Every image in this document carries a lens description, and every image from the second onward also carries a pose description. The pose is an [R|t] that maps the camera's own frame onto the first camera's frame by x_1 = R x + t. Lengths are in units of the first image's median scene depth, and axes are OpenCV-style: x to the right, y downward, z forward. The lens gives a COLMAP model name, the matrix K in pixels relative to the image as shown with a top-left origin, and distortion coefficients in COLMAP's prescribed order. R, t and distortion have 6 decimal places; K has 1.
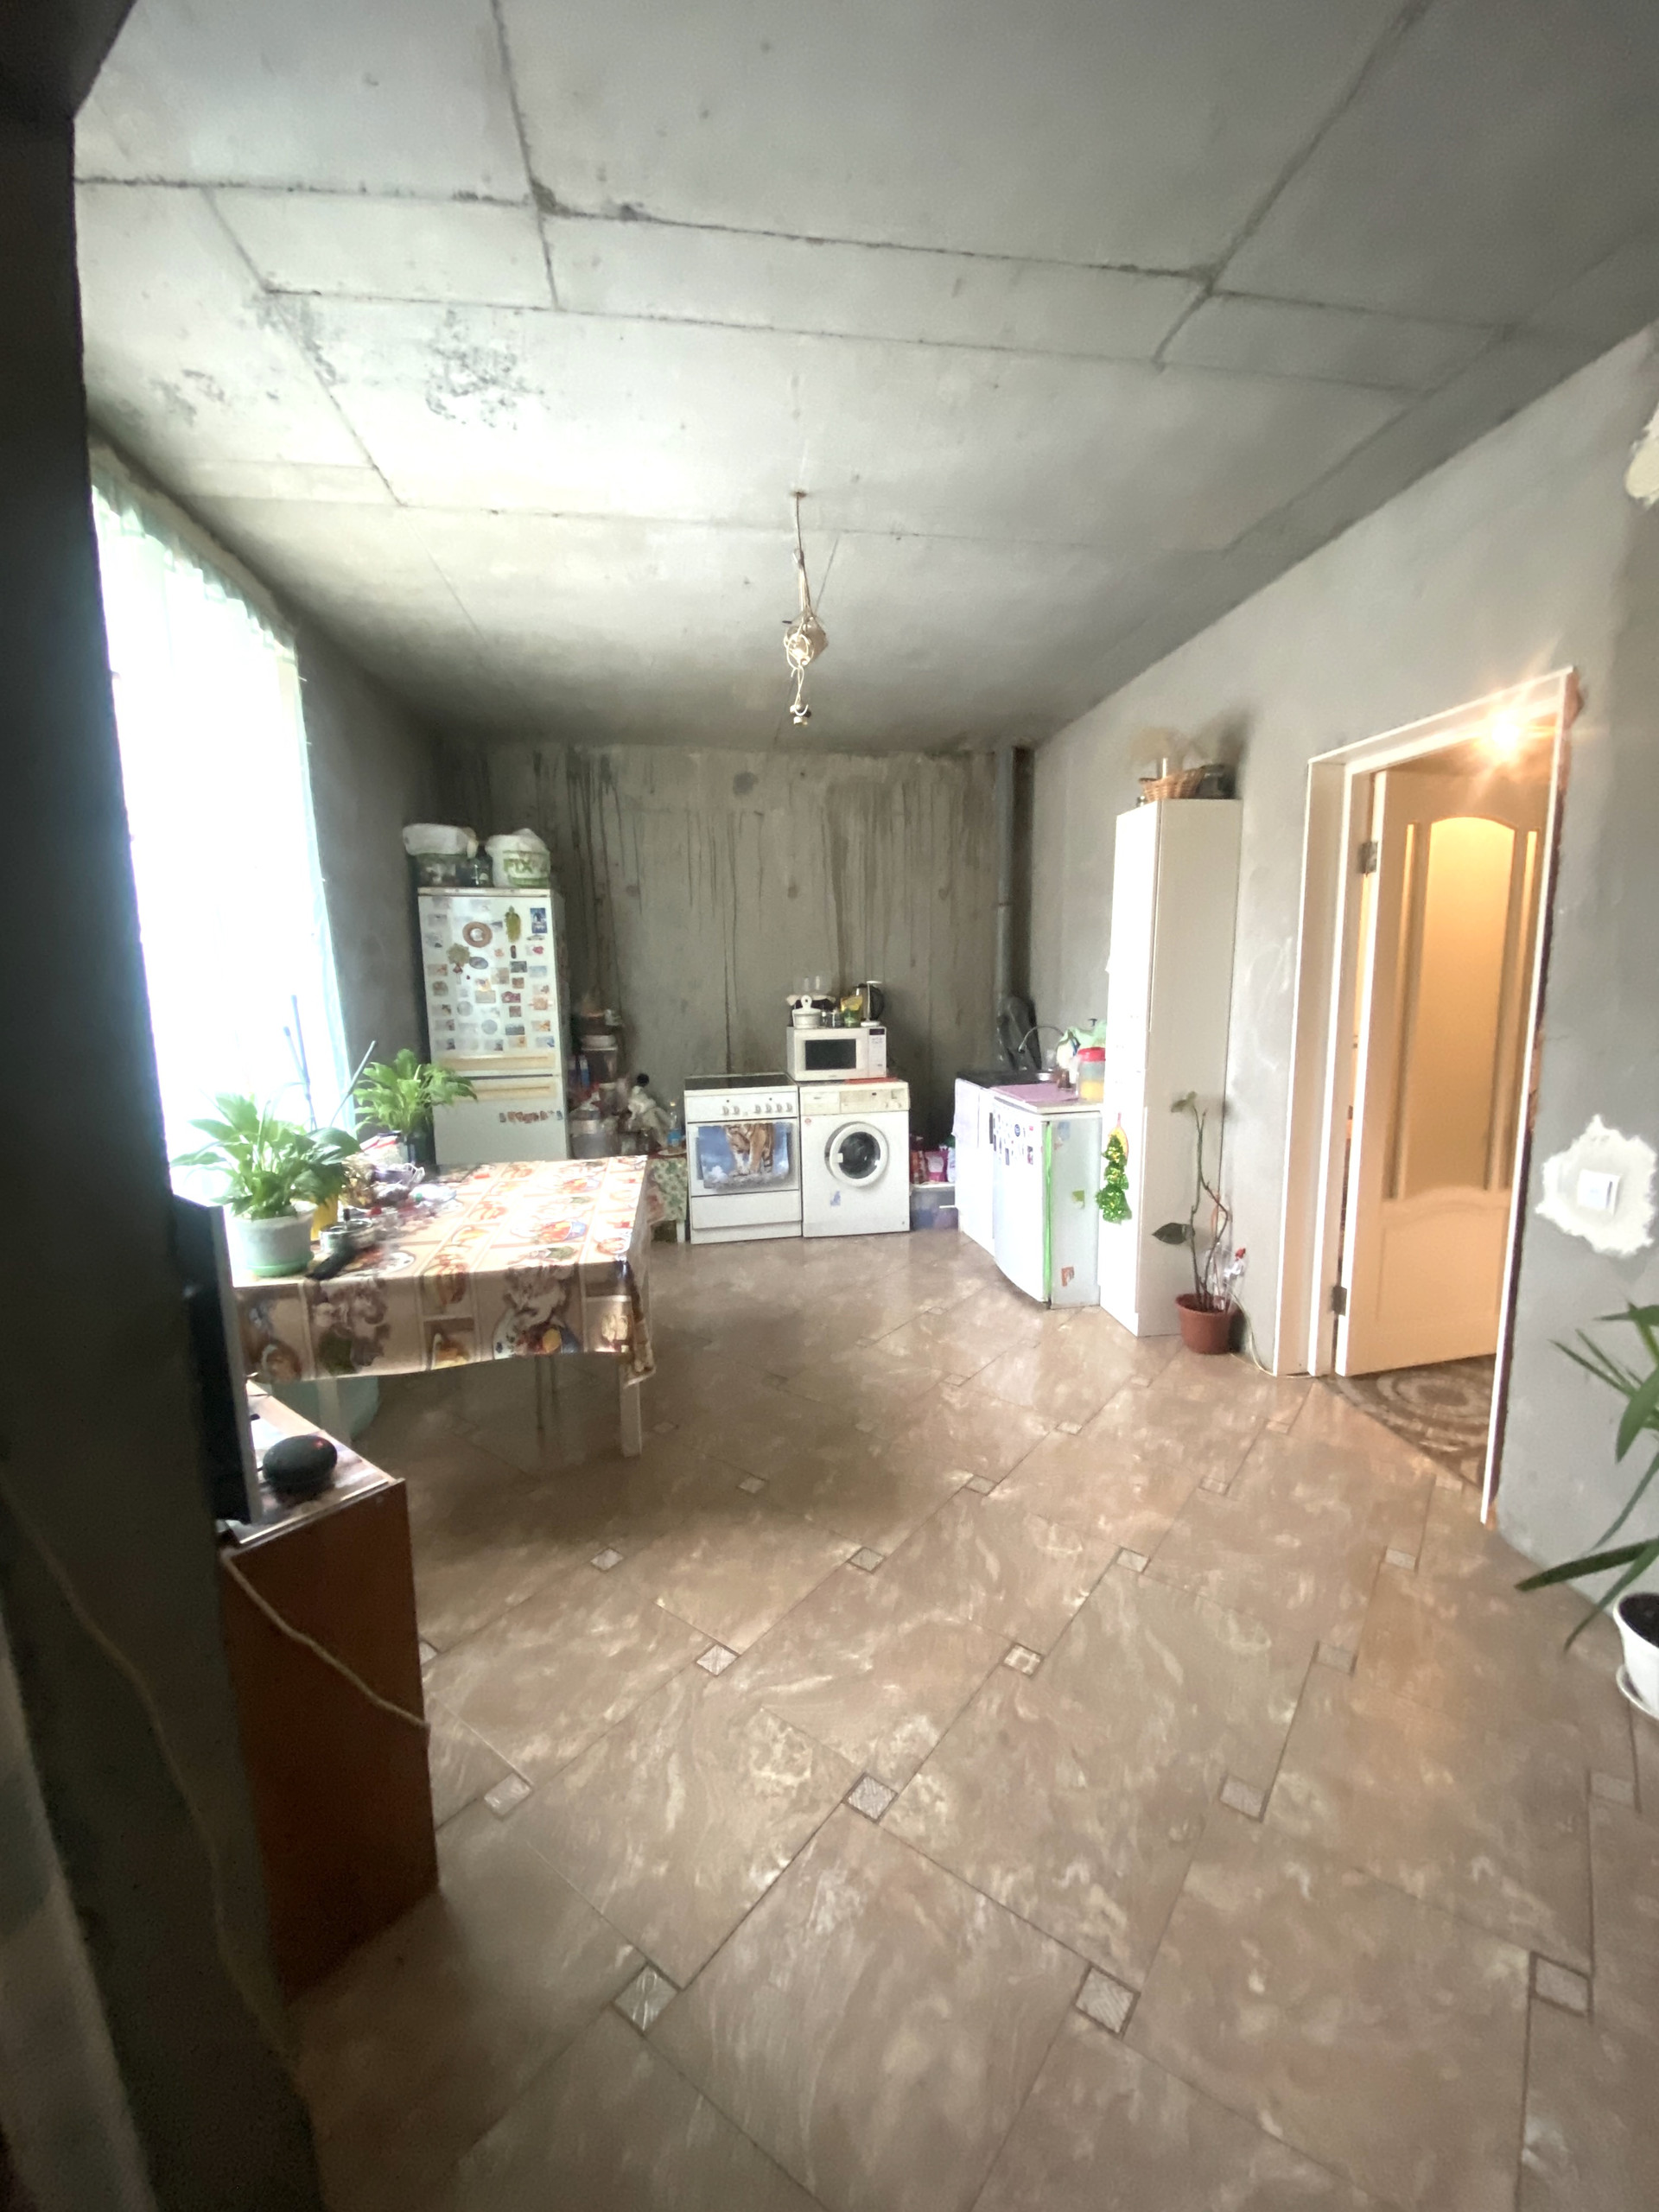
lens RADIAL K [[886.5, 0, 848.3], [0, 886.5, 1115.5], [0, 0, 1]] dist [0.003098, -0.015485]
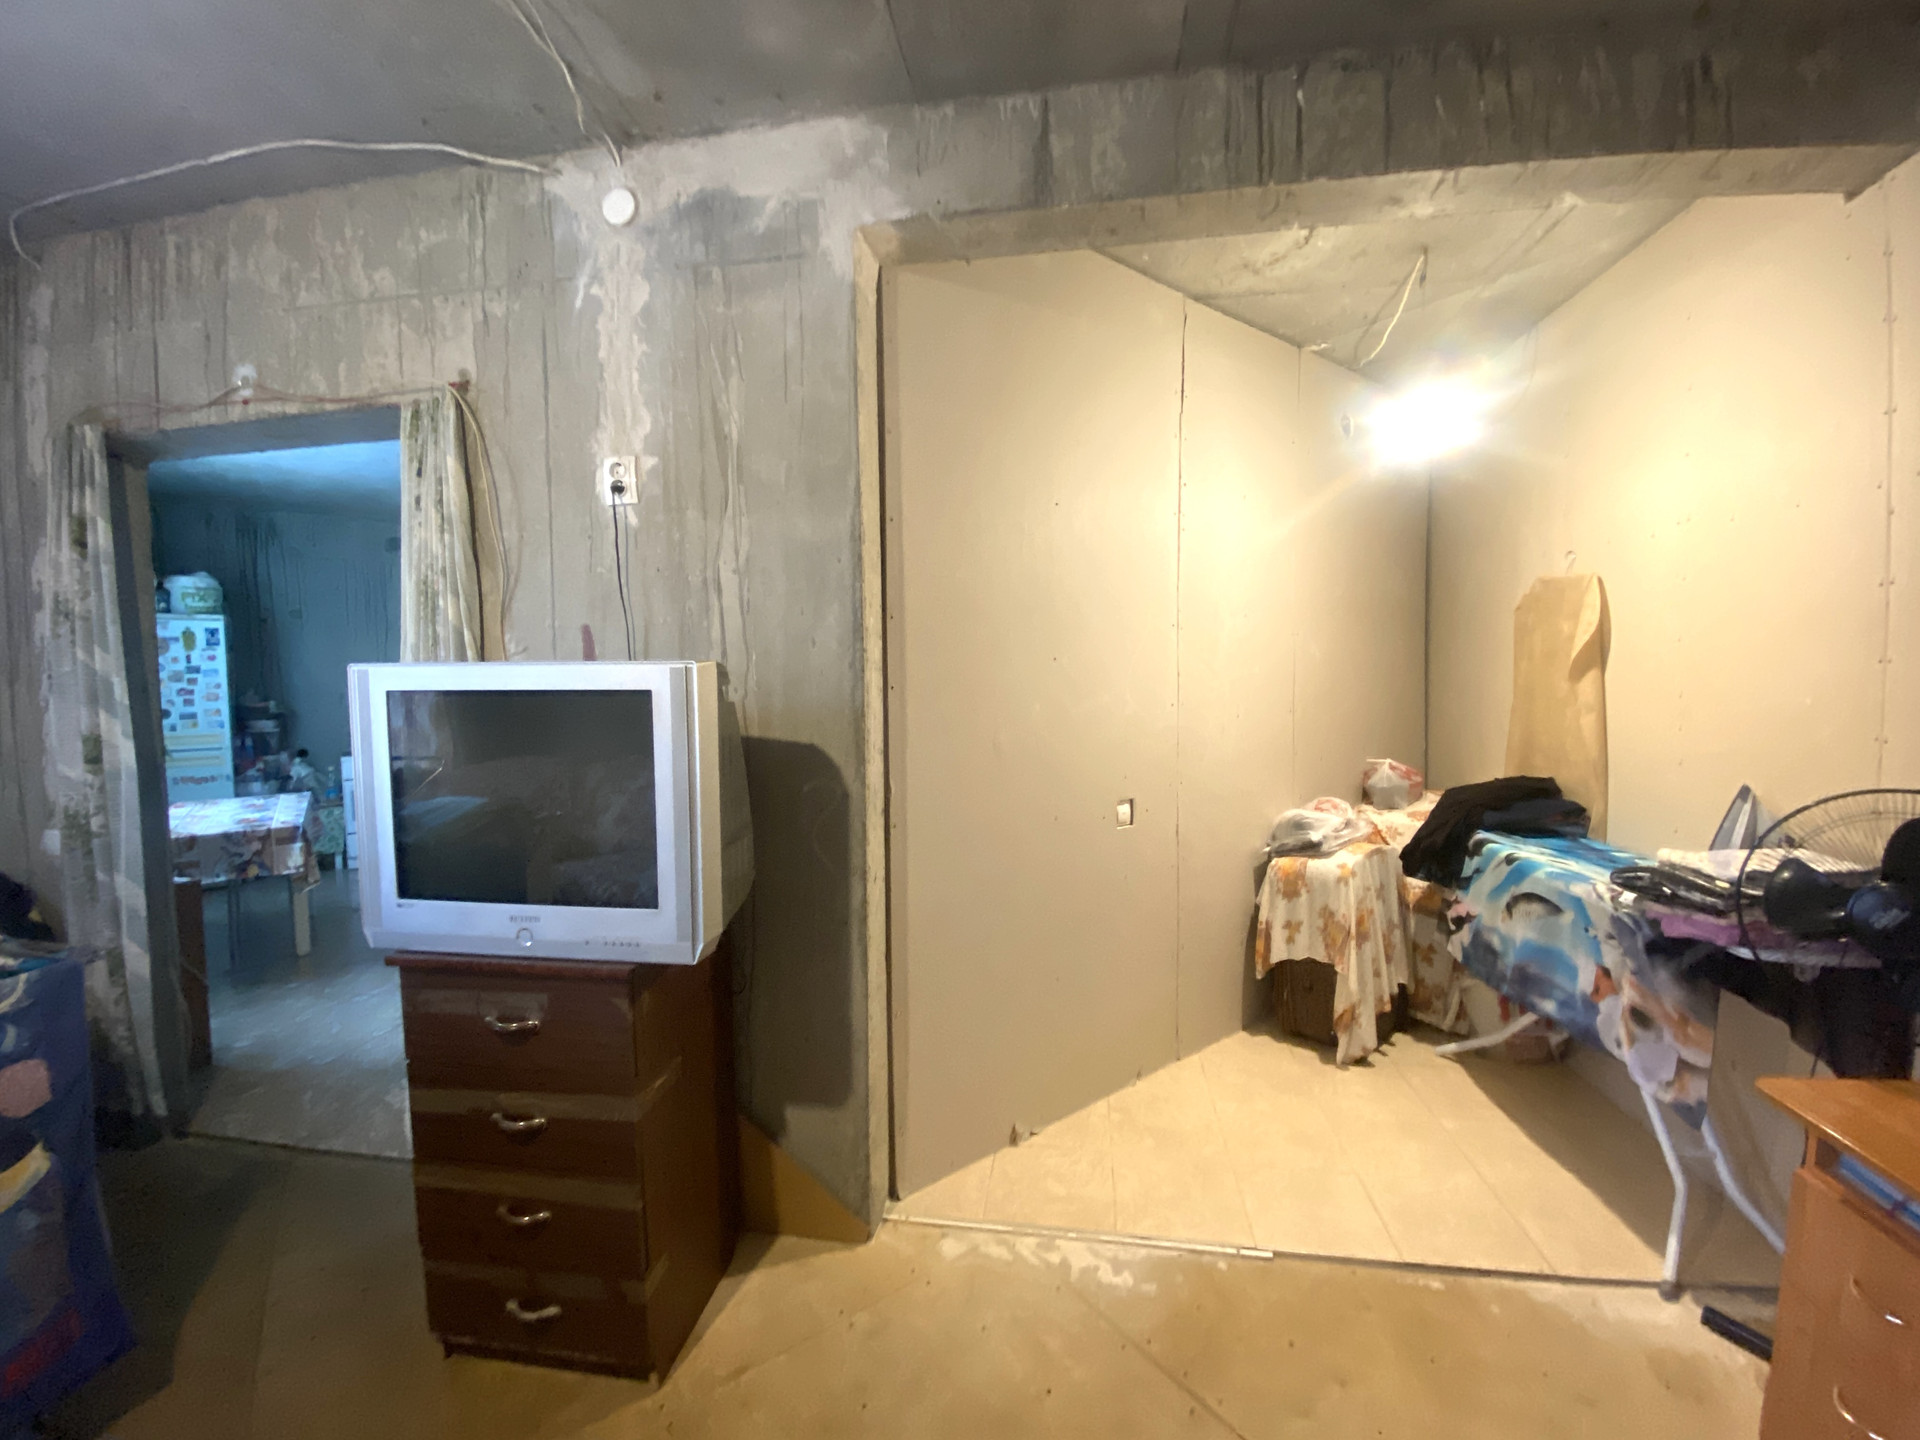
lens RADIAL K [[767.3, 0, 960.0], [0, 767.3, 720.0], [0, 0, 1]] dist [0.001844, -0.014889]
pose [[0.878876, -0.021387, 0.476570, 0.102385], [0.068780, 0.994238, -0.082224, 0.080212], [-0.472065, 0.105043, 0.875283, -0.529755]]
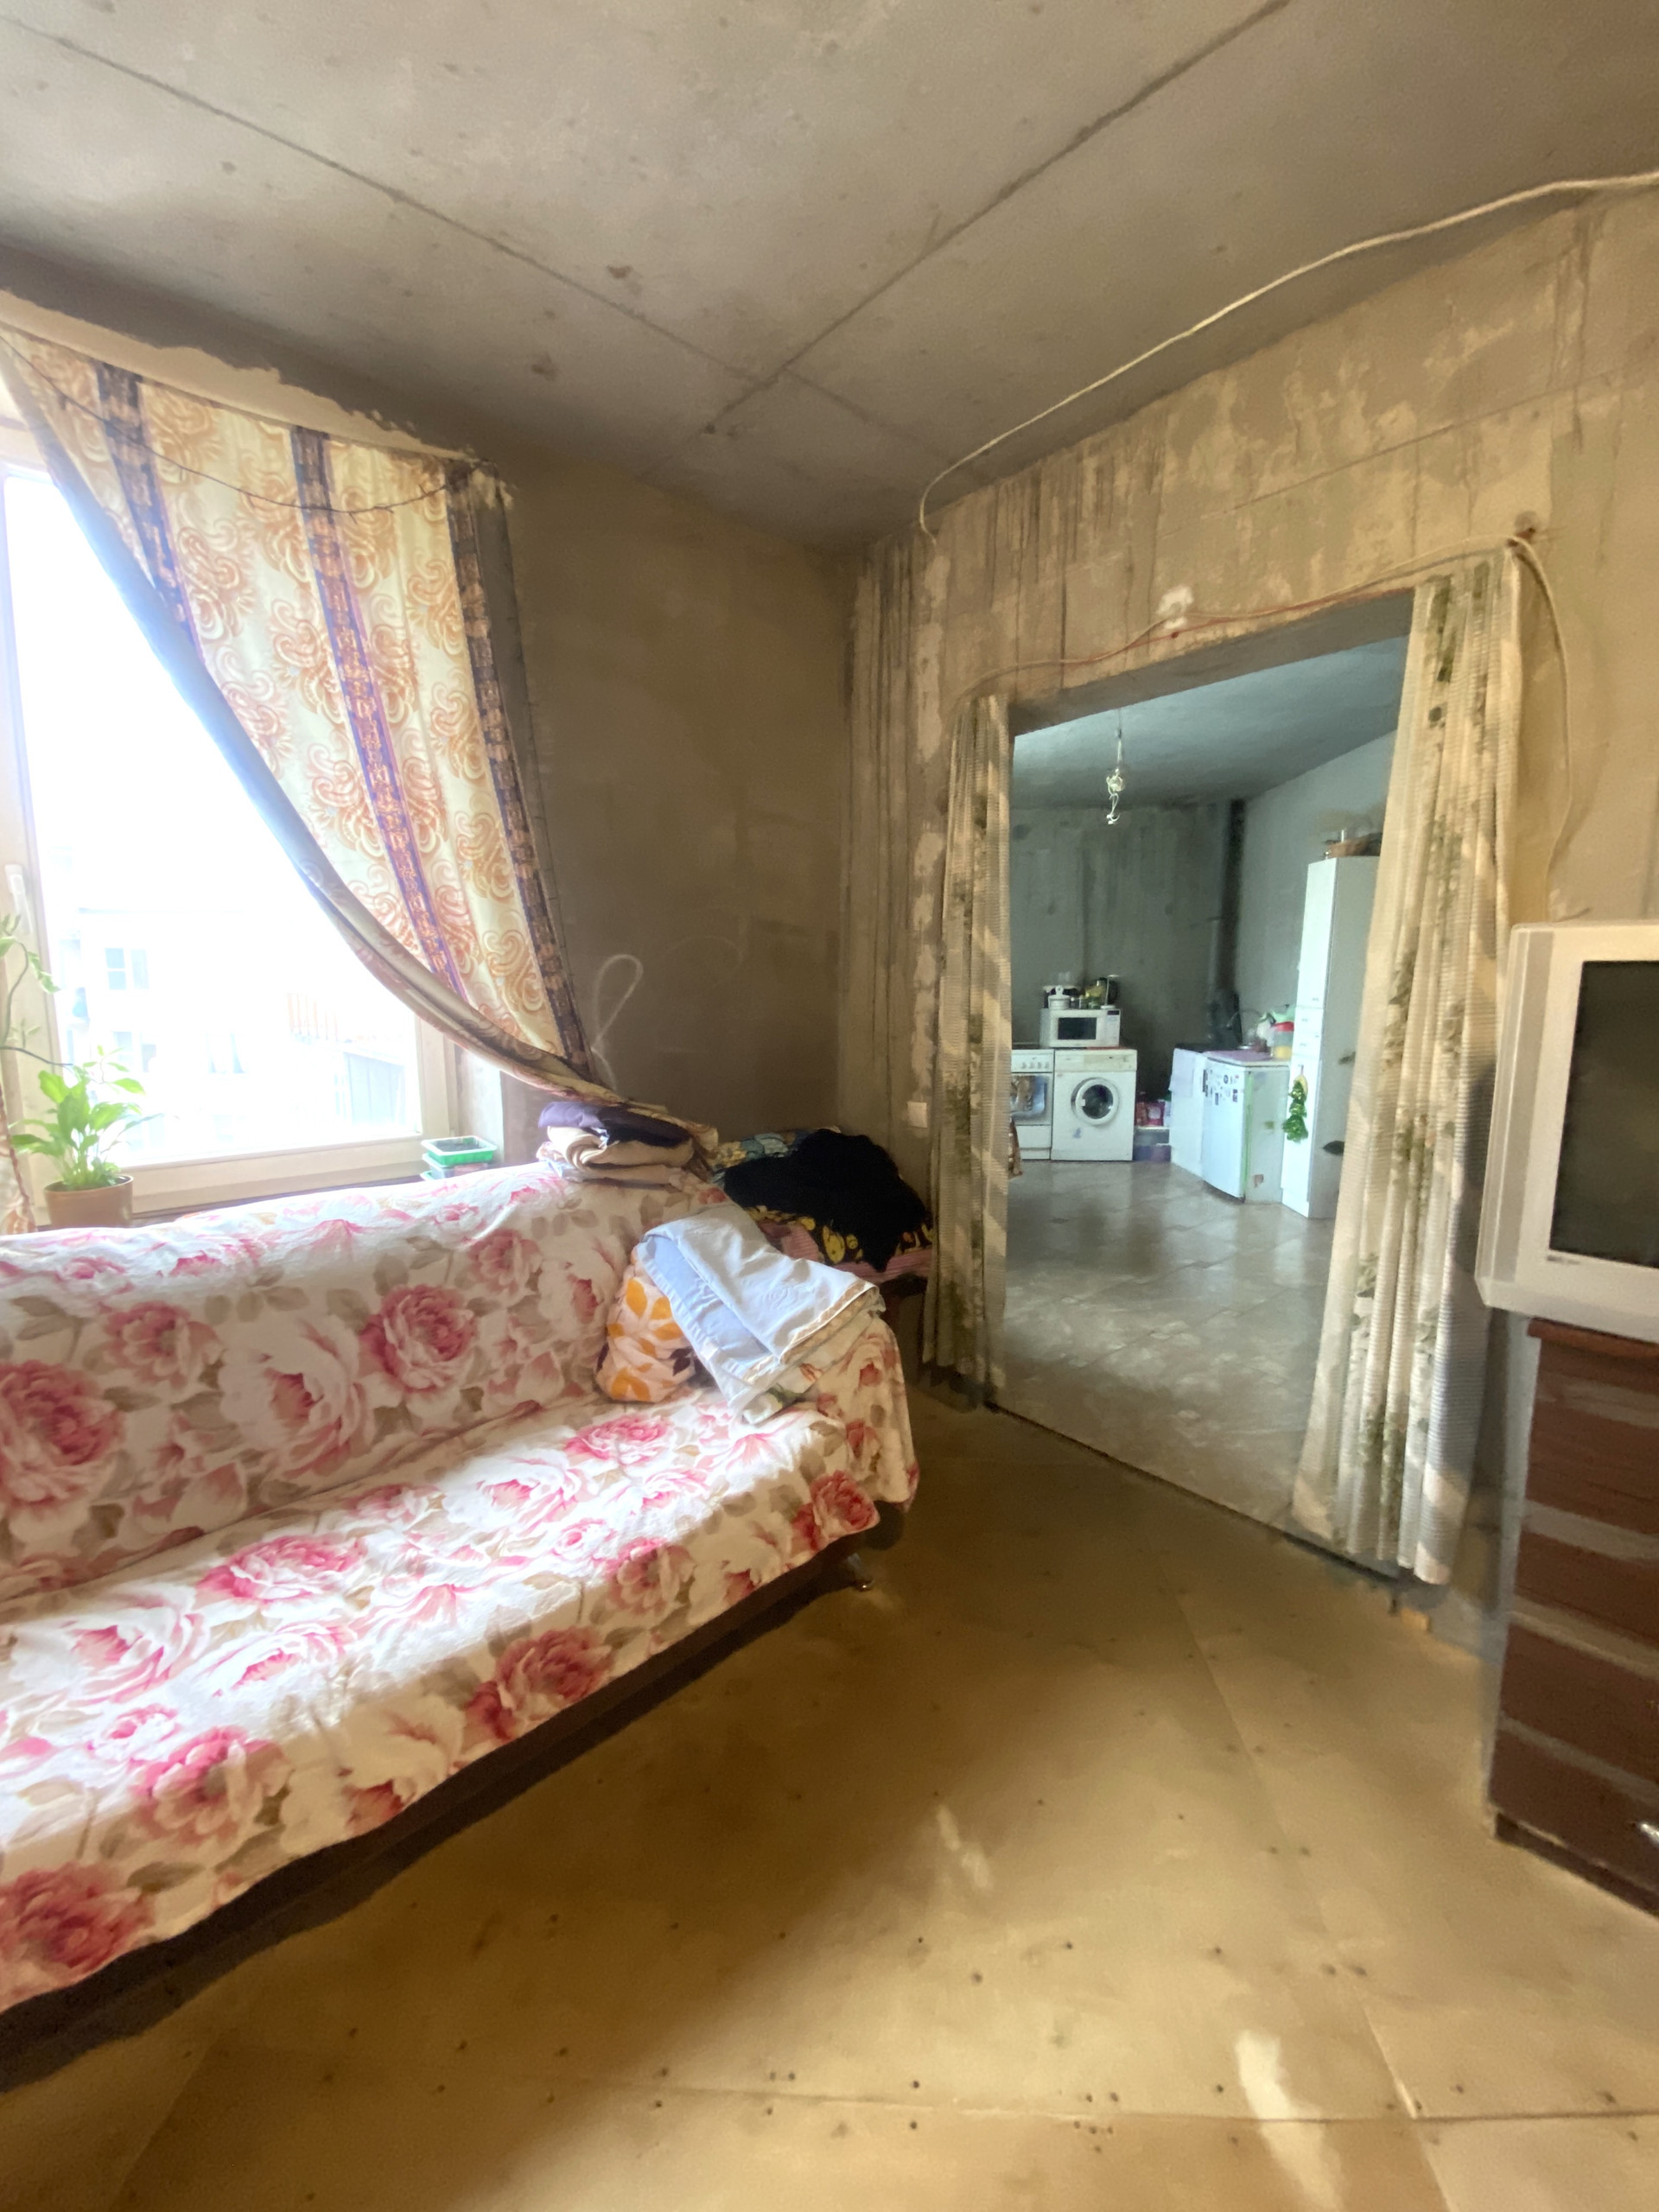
lens RADIAL K [[884.0, 0, 830.0], [0, 884.0, 1110.8], [0, 0, 1]] dist [0.001844, -0.014889]
pose [[0.977788, 0.045156, -0.204676, -0.116171], [-0.045979, 0.998942, 0.000738, 0.079771], [0.204493, 0.008689, 0.978830, -0.439300]]
